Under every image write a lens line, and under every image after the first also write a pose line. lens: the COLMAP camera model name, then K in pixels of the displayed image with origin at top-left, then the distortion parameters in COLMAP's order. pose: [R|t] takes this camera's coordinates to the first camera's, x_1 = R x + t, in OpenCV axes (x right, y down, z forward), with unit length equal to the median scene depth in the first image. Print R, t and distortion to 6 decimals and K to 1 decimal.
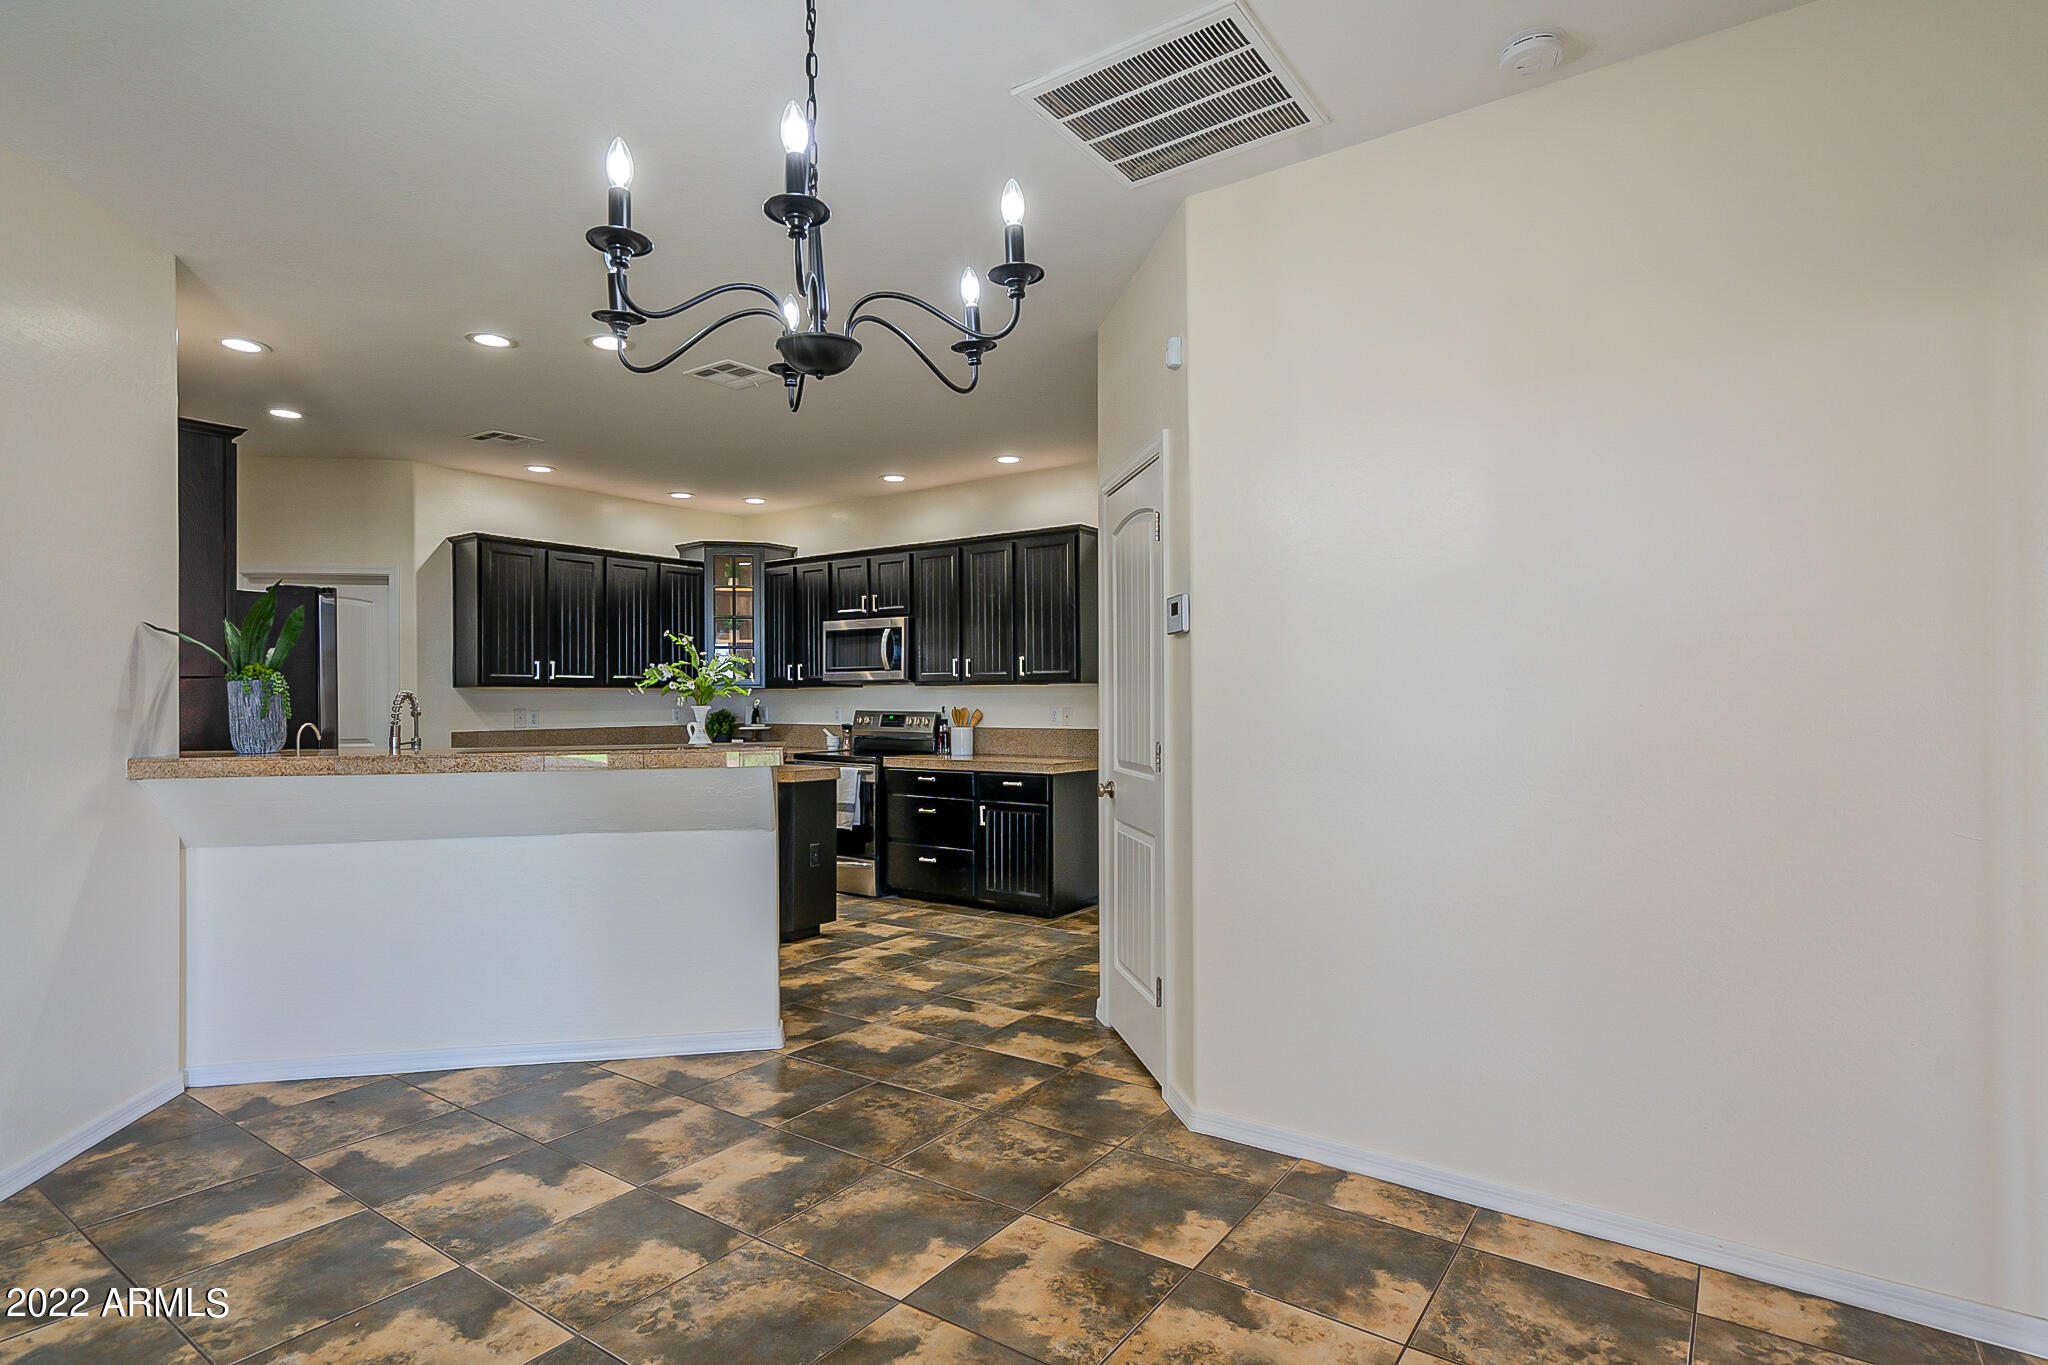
lens RADIAL K [[1042.6, 0, 1021.6], [0, 1042.6, 697.6], [0, 0, 1]] dist [-0.002128, 0.000113]
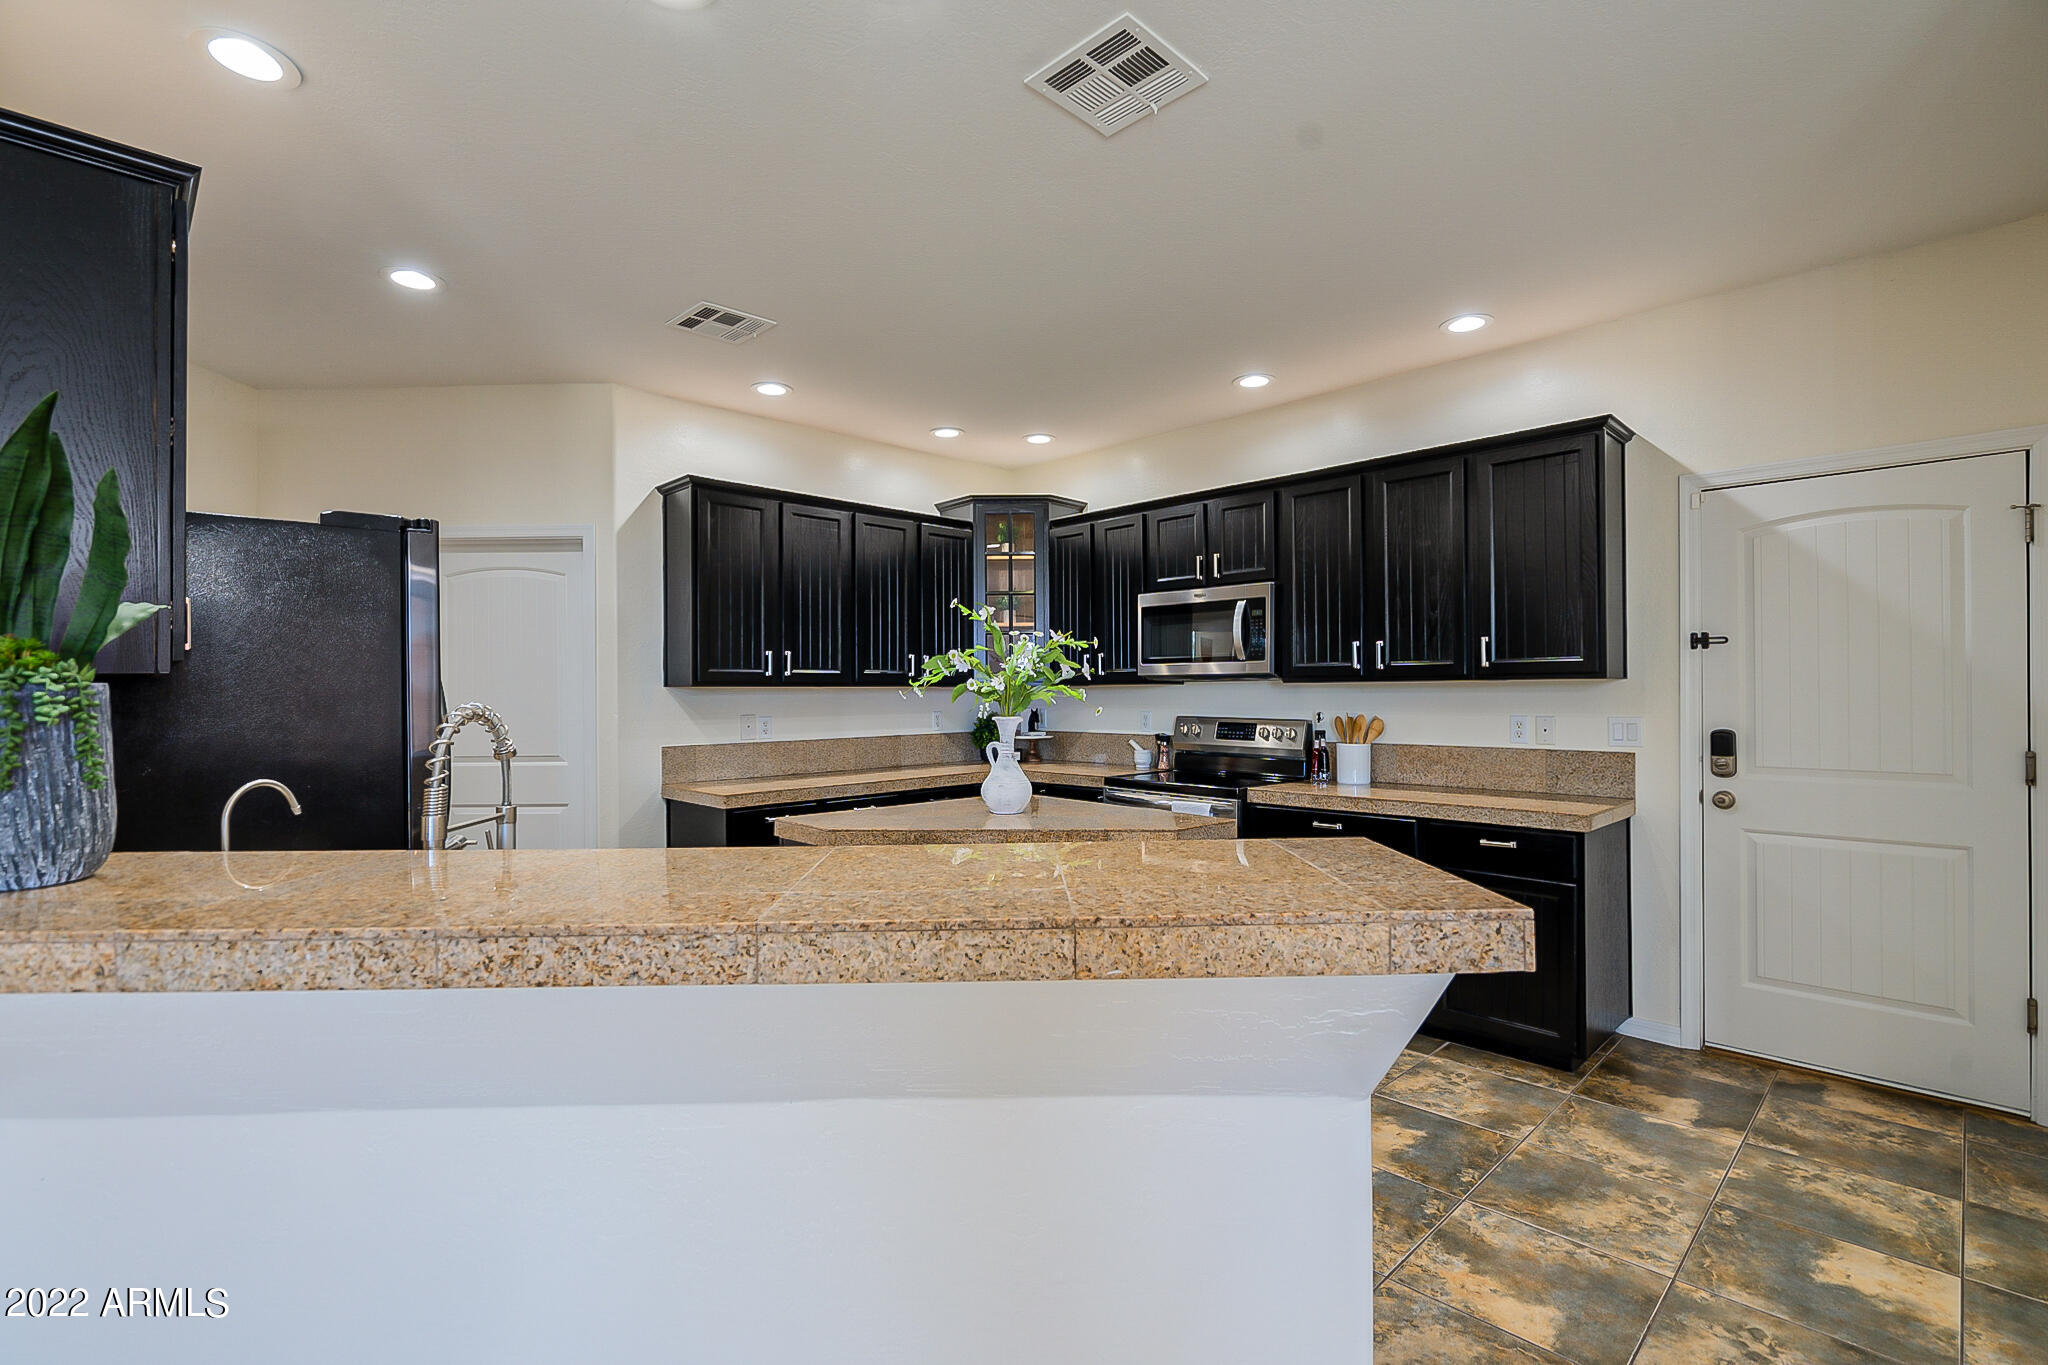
lens RADIAL K [[924.9, 0, 1022.9], [0, 924.9, 688.2], [0, 0, 1]] dist [-0.002357, -0.000611]
pose [[0.984580, -0.001945, -0.174926, -0.170145], [0.001711, 0.999997, -0.001488, -0.007117], [0.174928, 0.001166, 0.984581, 0.380218]]
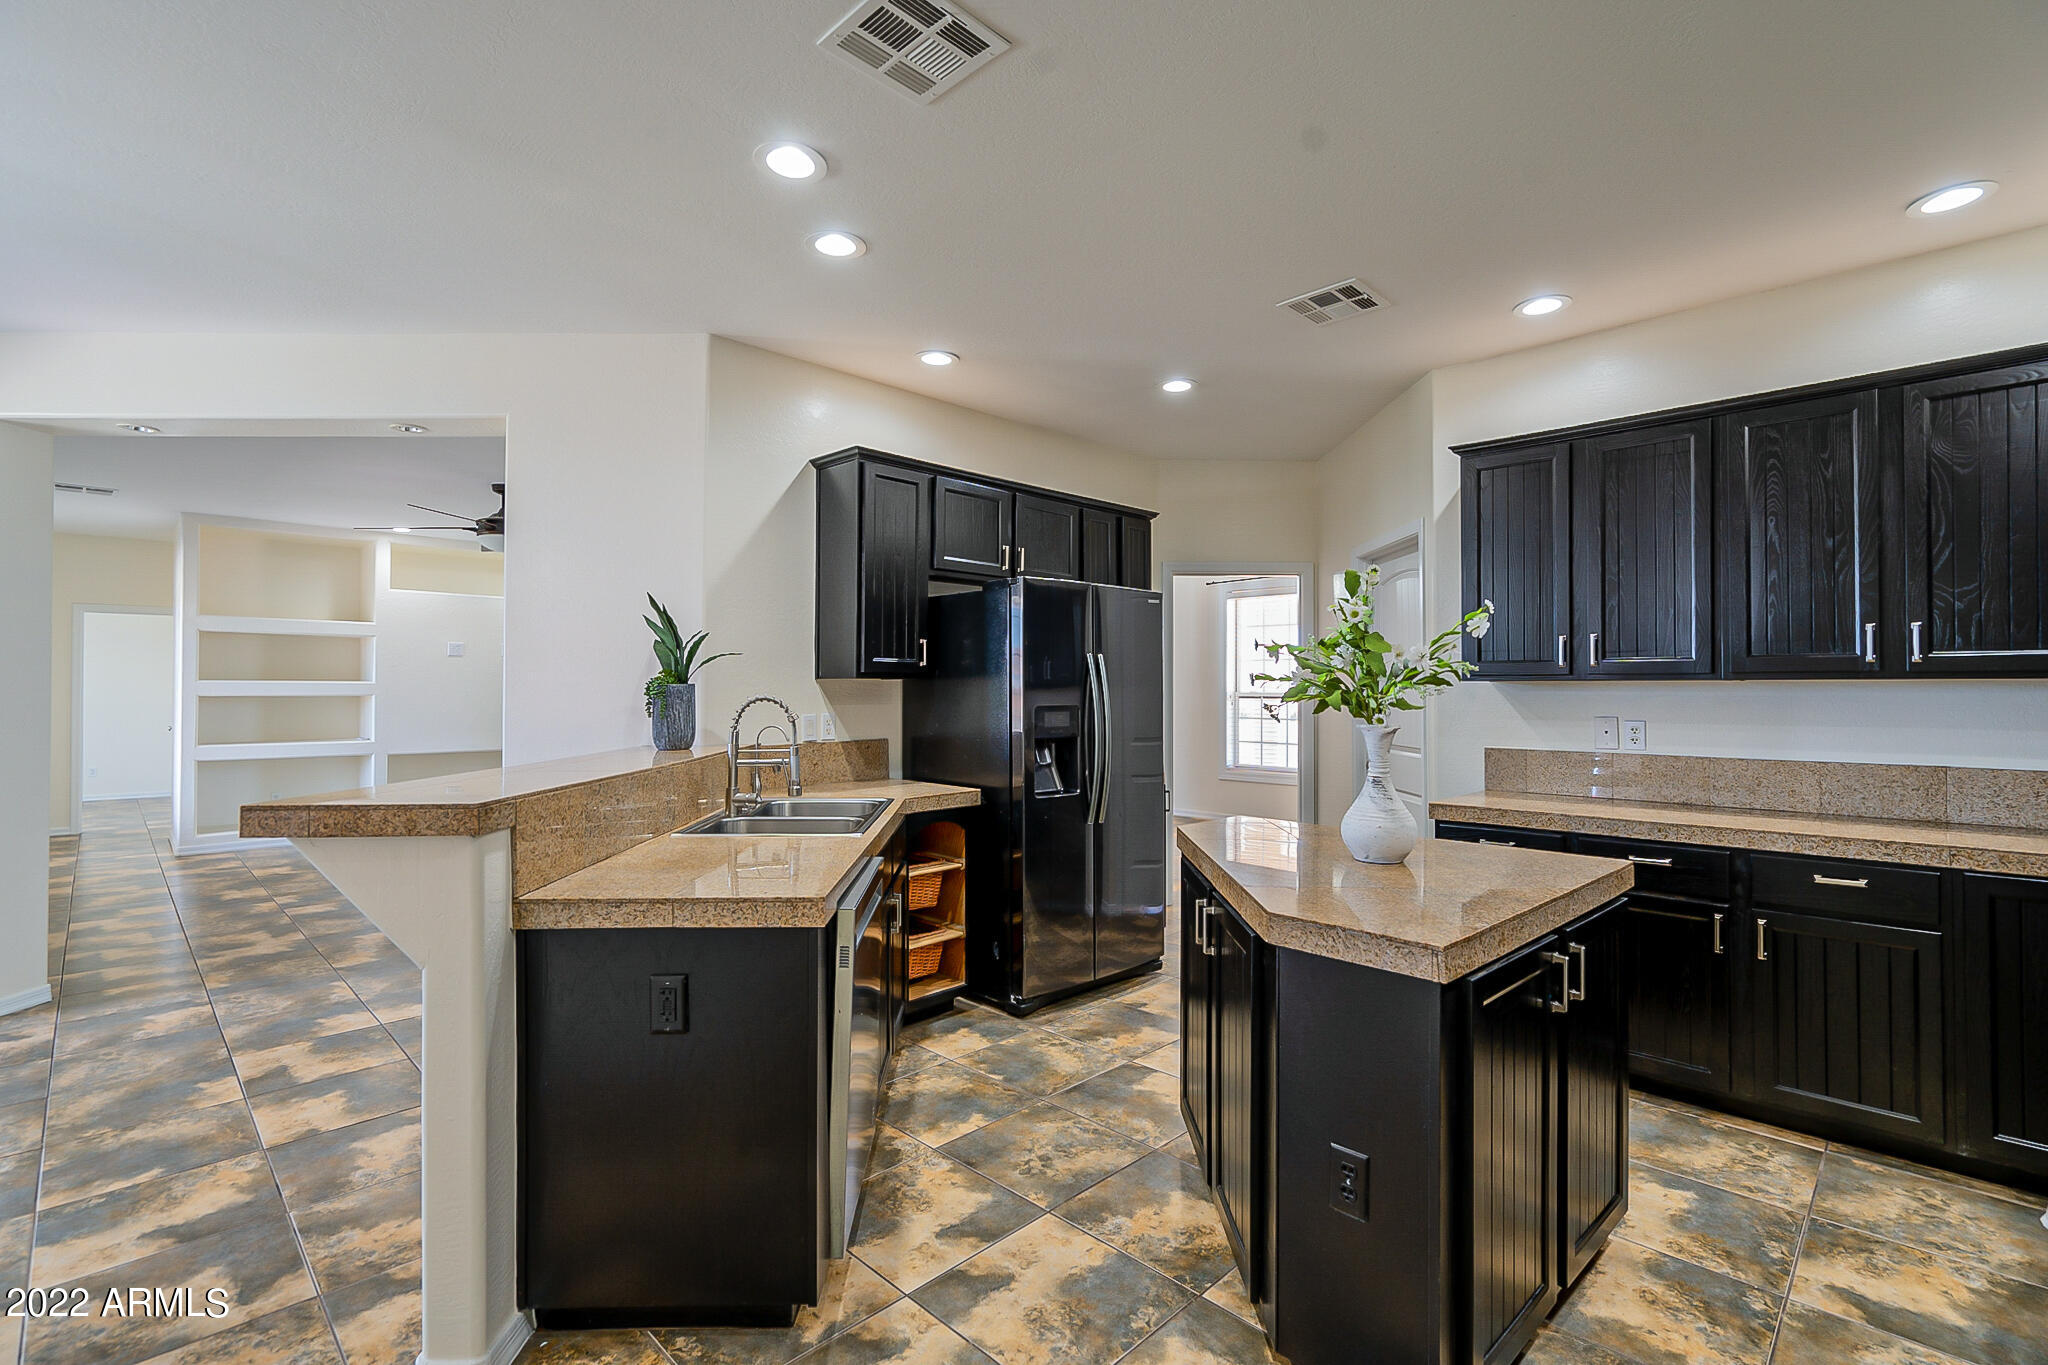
lens RADIAL K [[924.9, 0, 1018.5], [0, 924.9, 668.6], [0, 0, 1]] dist [-0.002357, -0.000611]
pose [[-0.165584, -0.024674, -0.985887, 0.095088], [-0.001439, 0.999692, -0.024778, -0.003205], [0.986195, -0.002684, -0.165569, 0.780186]]
